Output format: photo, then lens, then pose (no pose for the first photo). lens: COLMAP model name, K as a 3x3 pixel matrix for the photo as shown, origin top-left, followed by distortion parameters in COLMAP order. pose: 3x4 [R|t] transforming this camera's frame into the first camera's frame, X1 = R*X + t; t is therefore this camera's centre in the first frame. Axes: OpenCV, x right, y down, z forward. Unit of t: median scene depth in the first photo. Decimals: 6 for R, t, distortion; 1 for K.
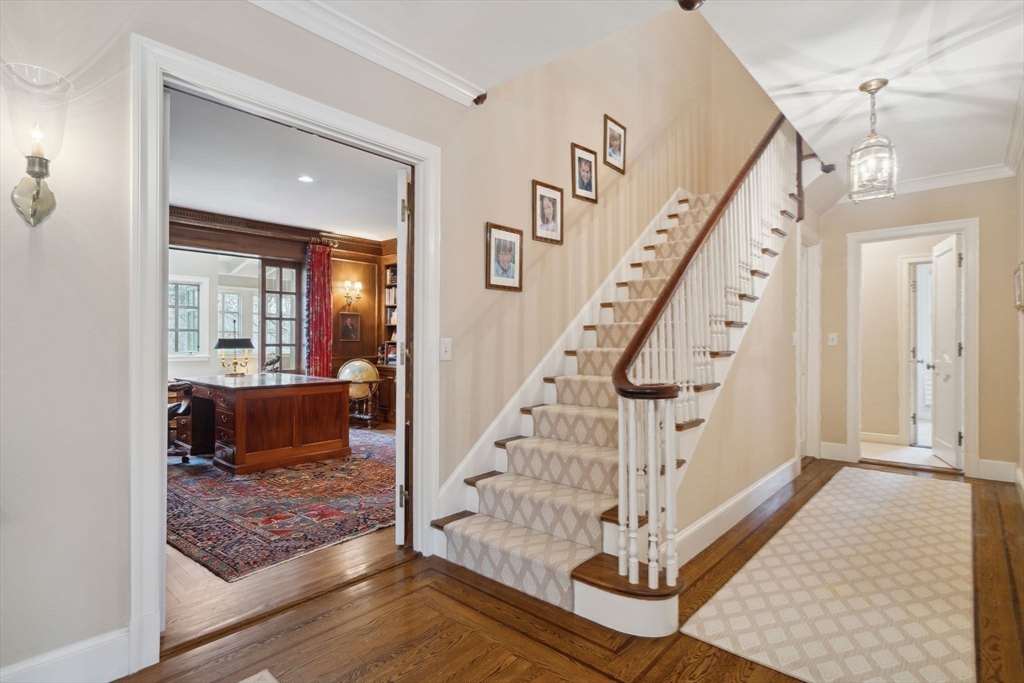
lens RADIAL K [[506.4, 0, 508.4], [0, 506.4, 345.6], [0, 0, 1]] dist [-0.001654, 0.000140]
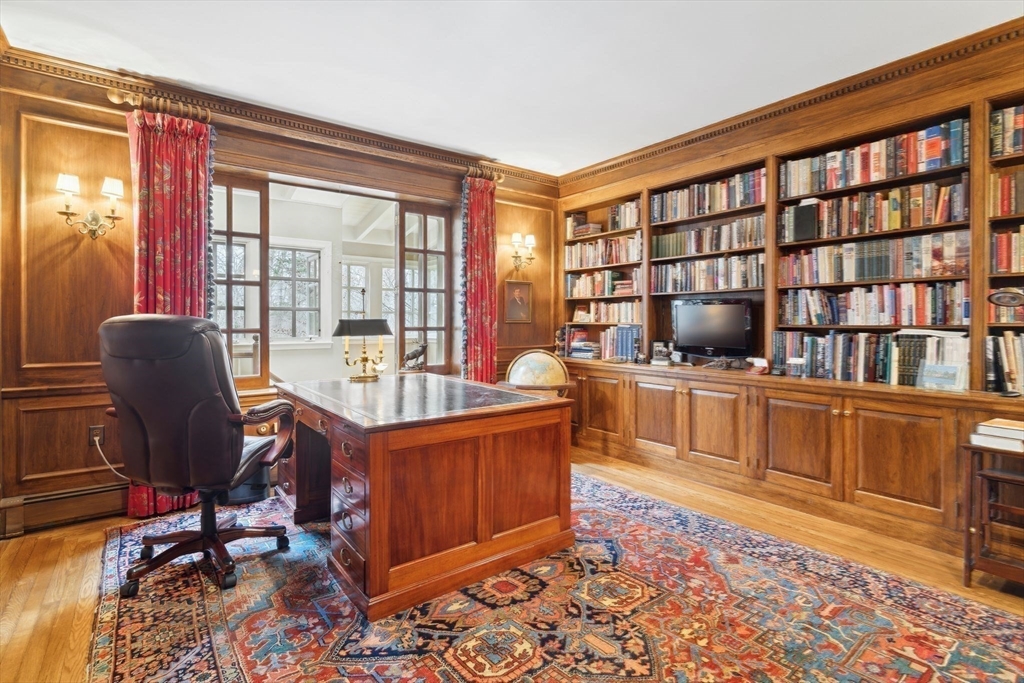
lens RADIAL K [[506.4, 0, 515.1], [0, 506.4, 331.3], [0, 0, 1]] dist [-0.001654, 0.000140]
pose [[0.980131, -0.000485, -0.198349, -0.195852], [0.002343, 0.999956, 0.009132, -0.003899], [0.198336, -0.009415, 0.980089, 0.355390]]
